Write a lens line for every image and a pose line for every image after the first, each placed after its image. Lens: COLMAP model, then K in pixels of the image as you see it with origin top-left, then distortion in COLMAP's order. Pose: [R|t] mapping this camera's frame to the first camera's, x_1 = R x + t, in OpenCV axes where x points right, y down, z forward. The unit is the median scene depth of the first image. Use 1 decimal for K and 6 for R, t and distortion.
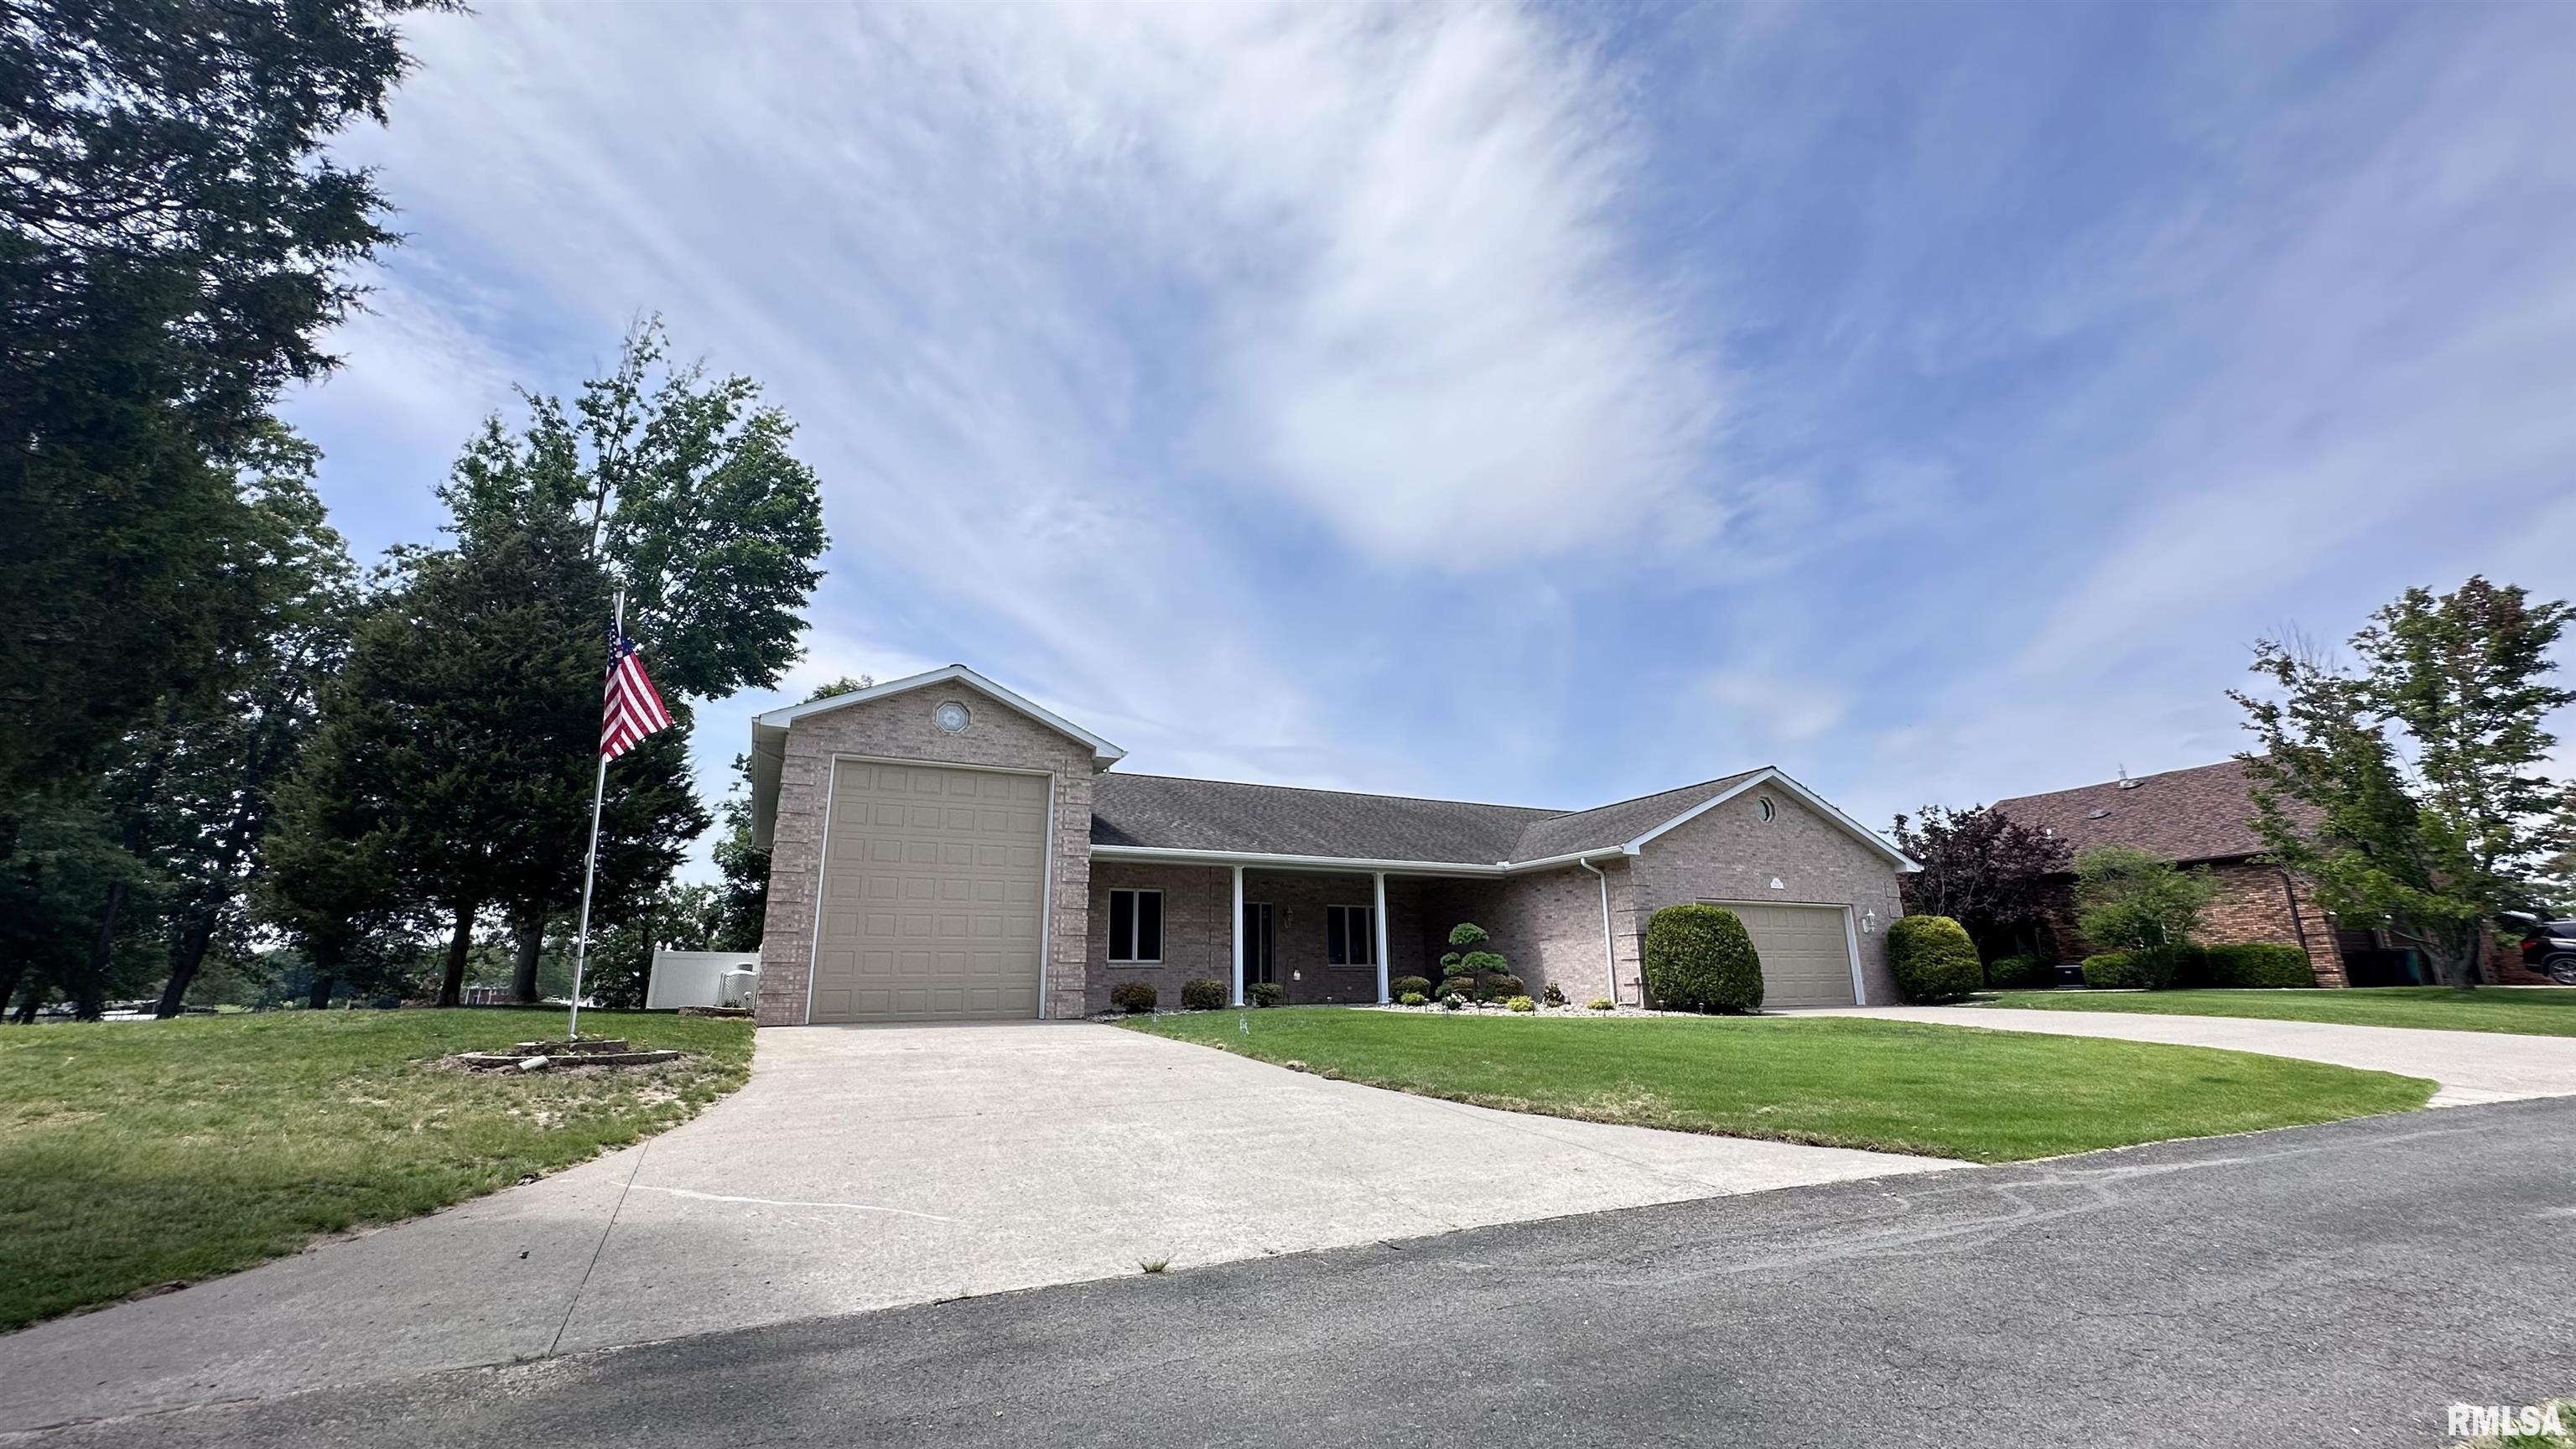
lens RADIAL K [[1027.8, 0, 1288.0], [0, 1027.8, 724.5], [0, 0, 1]] dist [-0.001357, 0.000187]
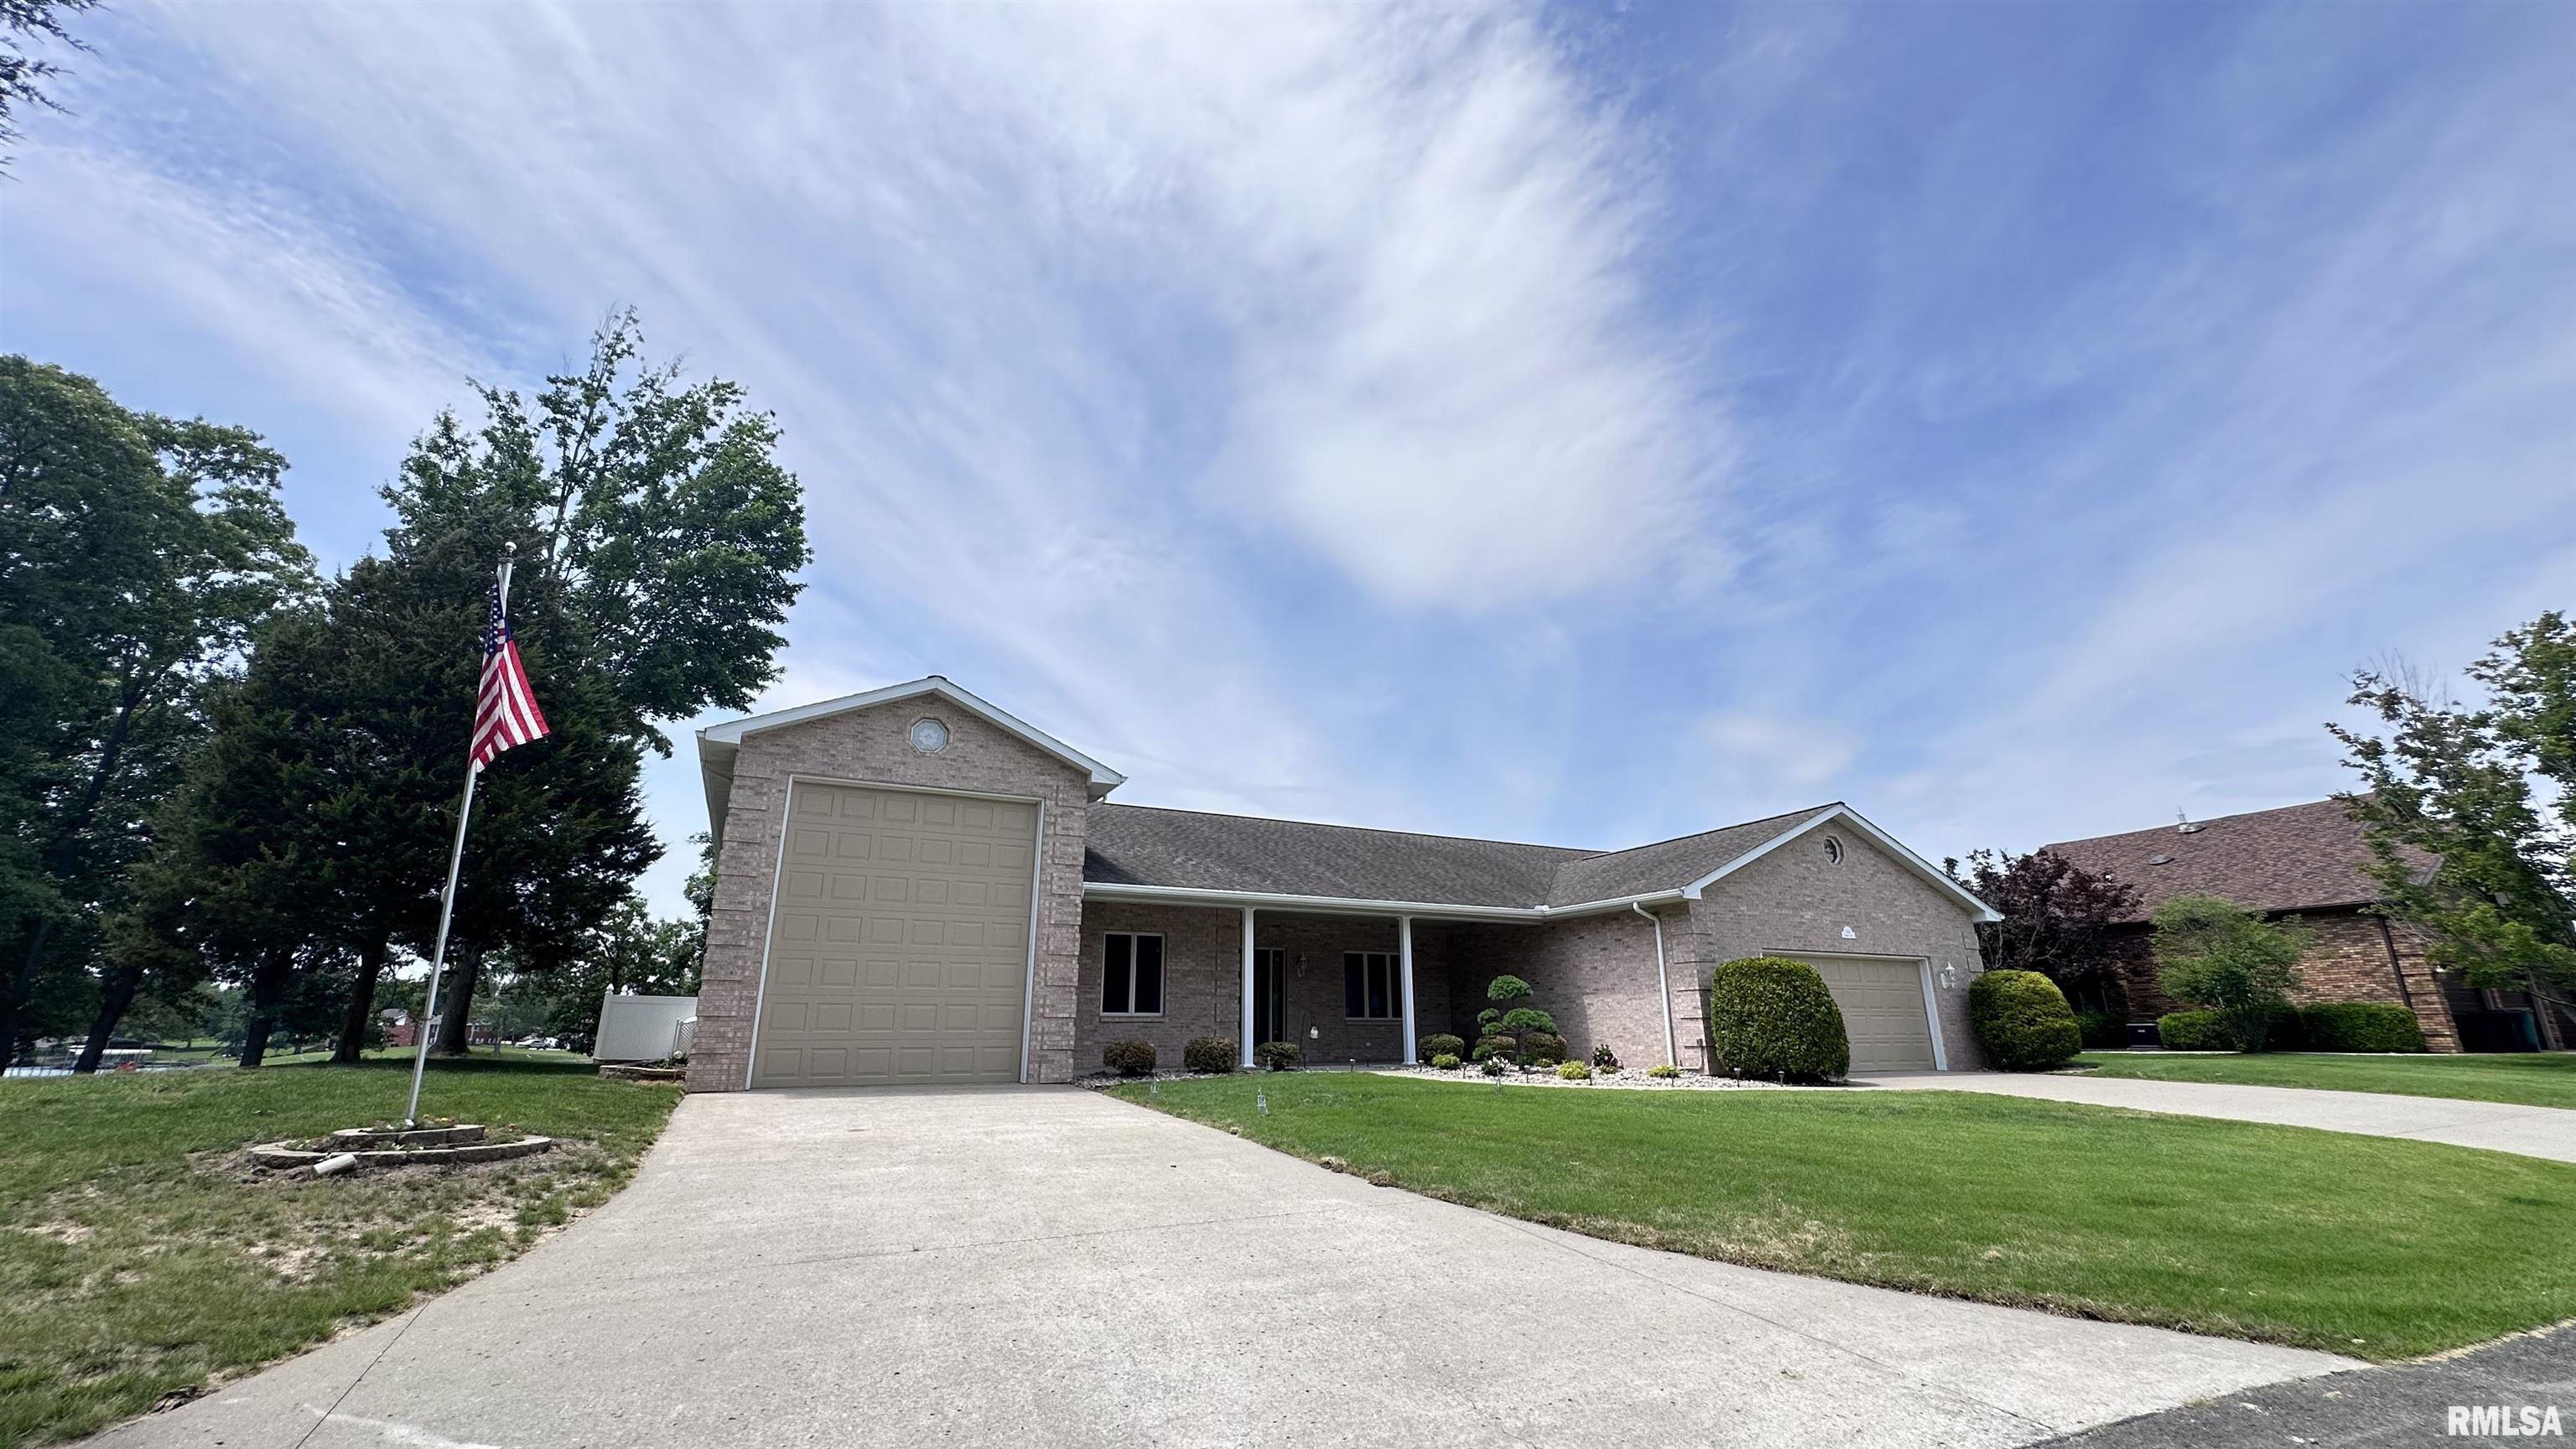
lens RADIAL K [[1027.8, 0, 1288.0], [0, 1027.8, 724.5], [0, 0, 1]] dist [-0.001357, 0.000187]
pose [[0.999958, 0.009175, -0.000441, -0.014214], [-0.009185, 0.999222, -0.038366, 0.011439], [0.000088, 0.038369, 0.999264, 0.092718]]
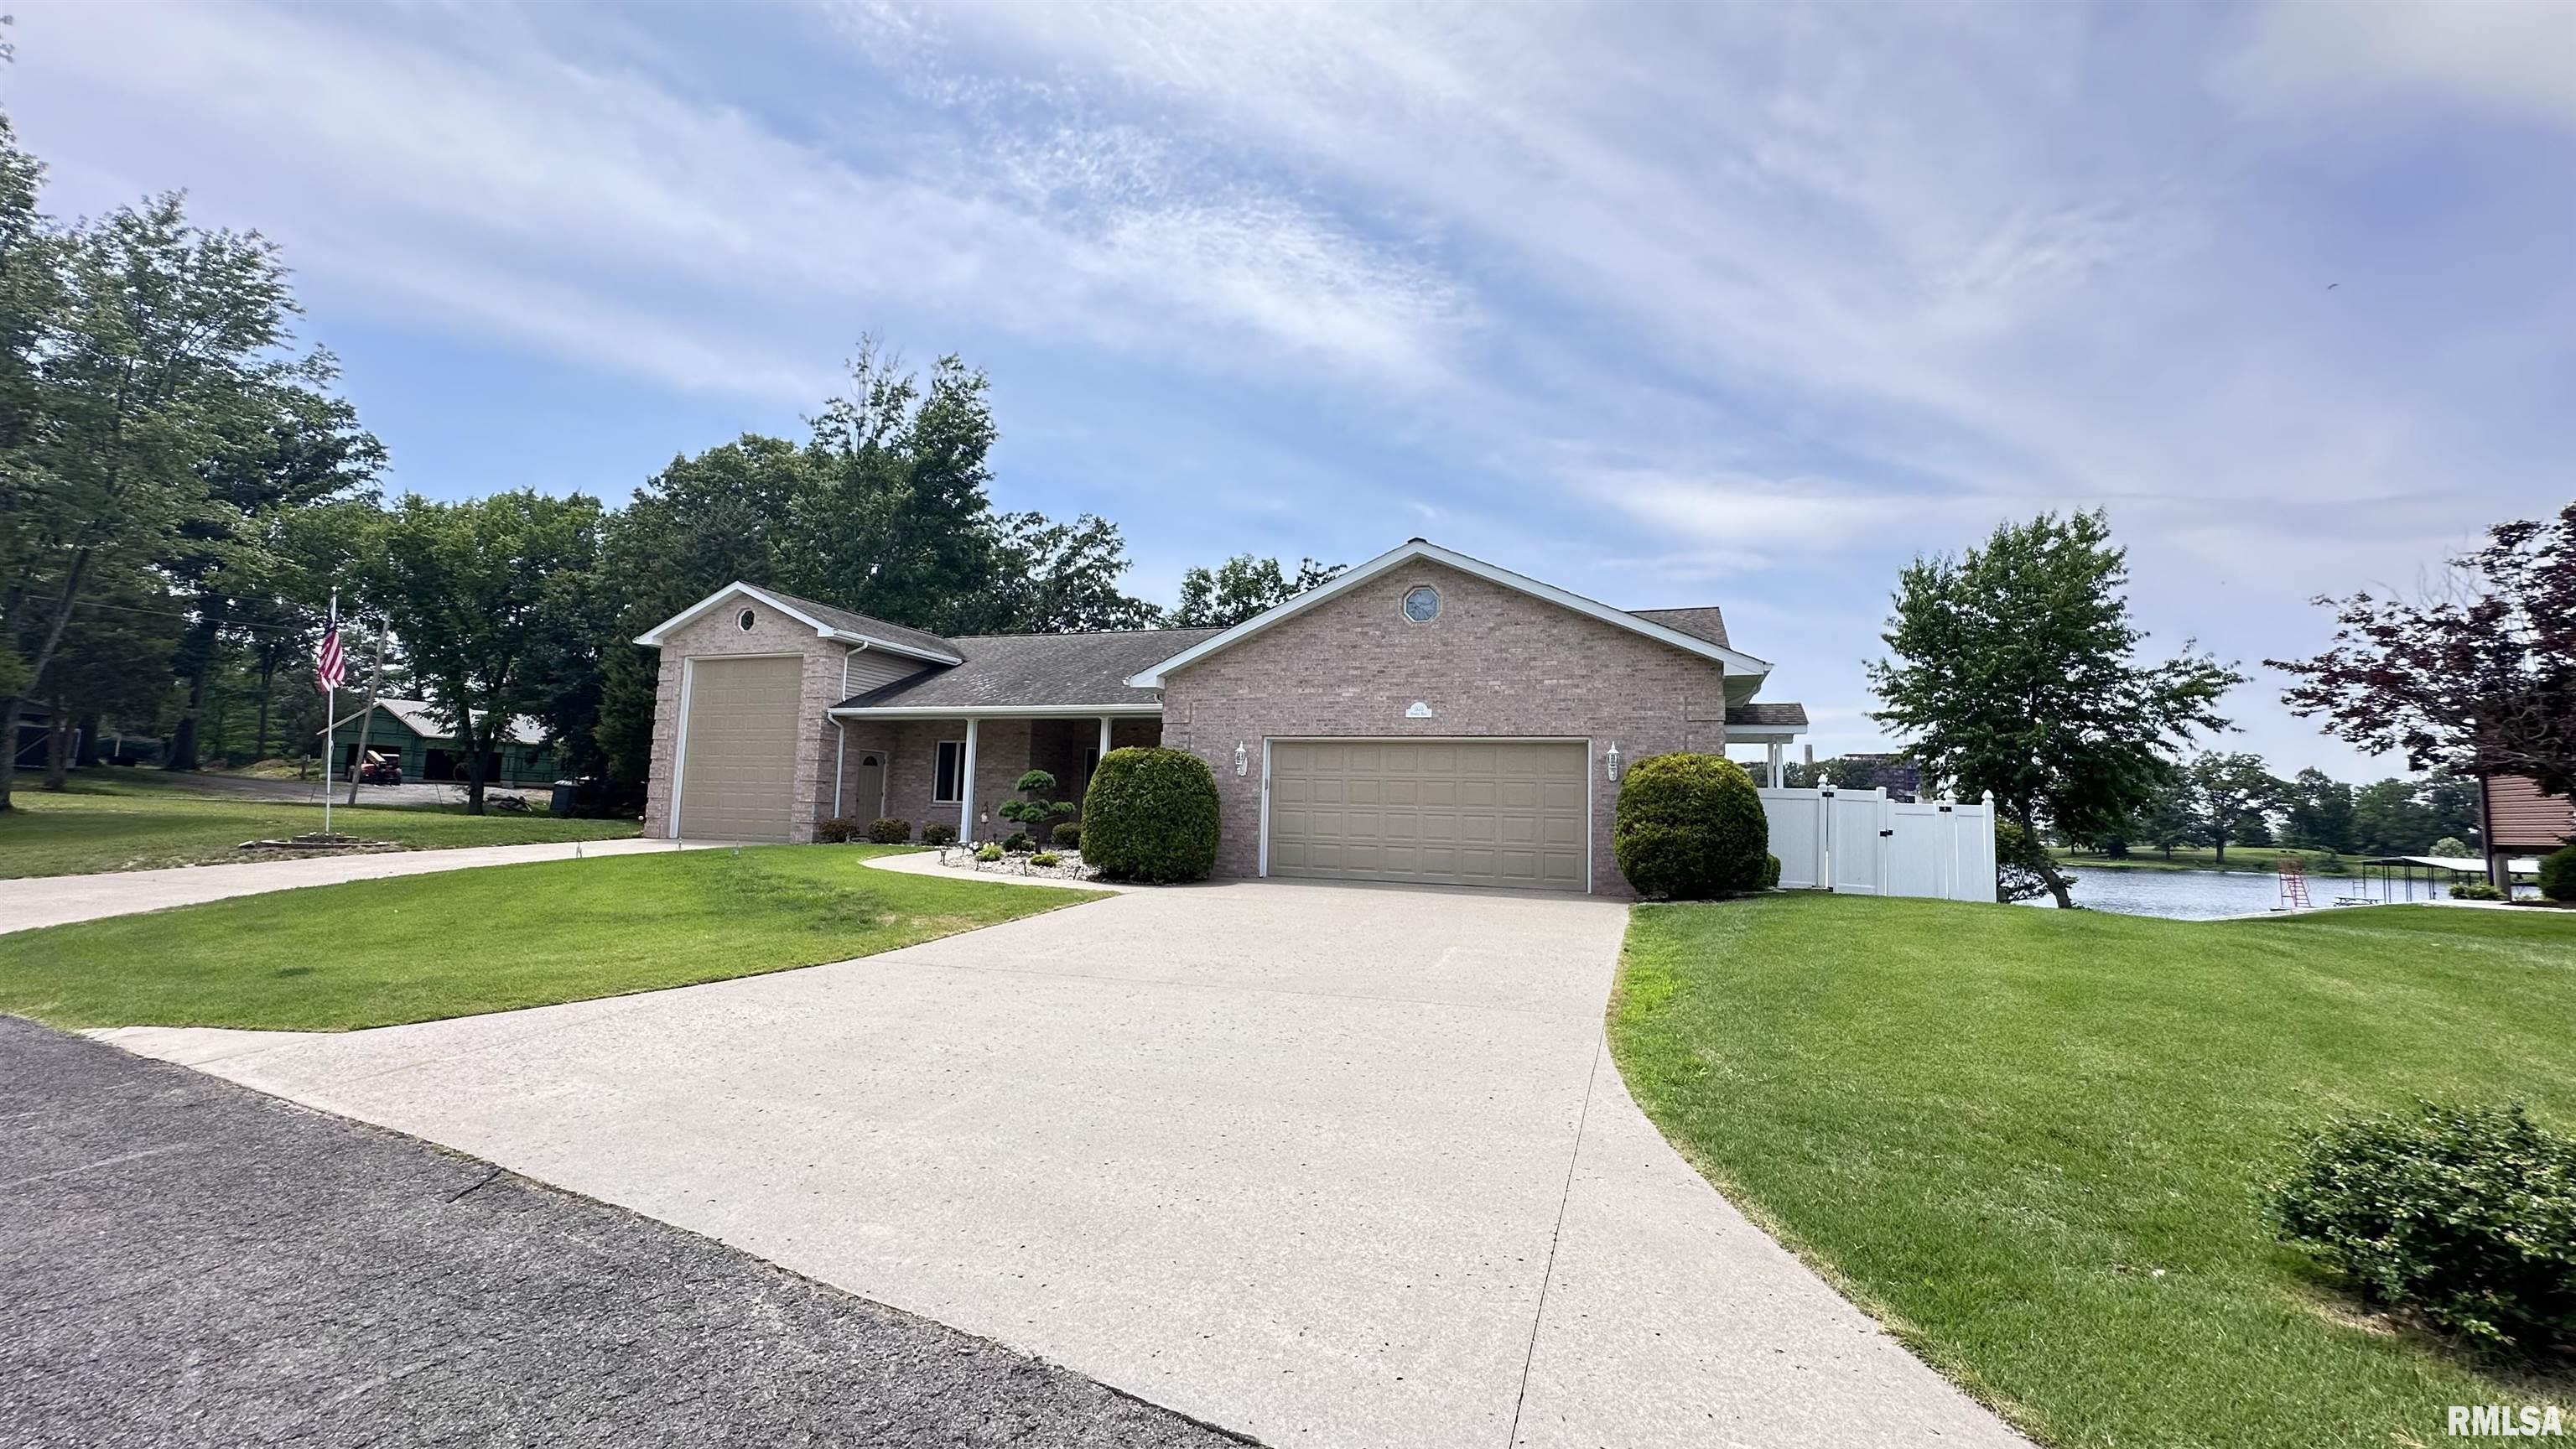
lens RADIAL K [[1084.6, 0, 1288.0], [0, 1084.6, 724.5], [0, 0, 1]] dist [-0.000015, 0.000329]
pose [[0.665574, -0.034927, -0.745514, 0.923450], [0.145596, 0.985789, 0.083800, 0.087048], [0.731992, -0.164319, 0.661201, 0.436516]]
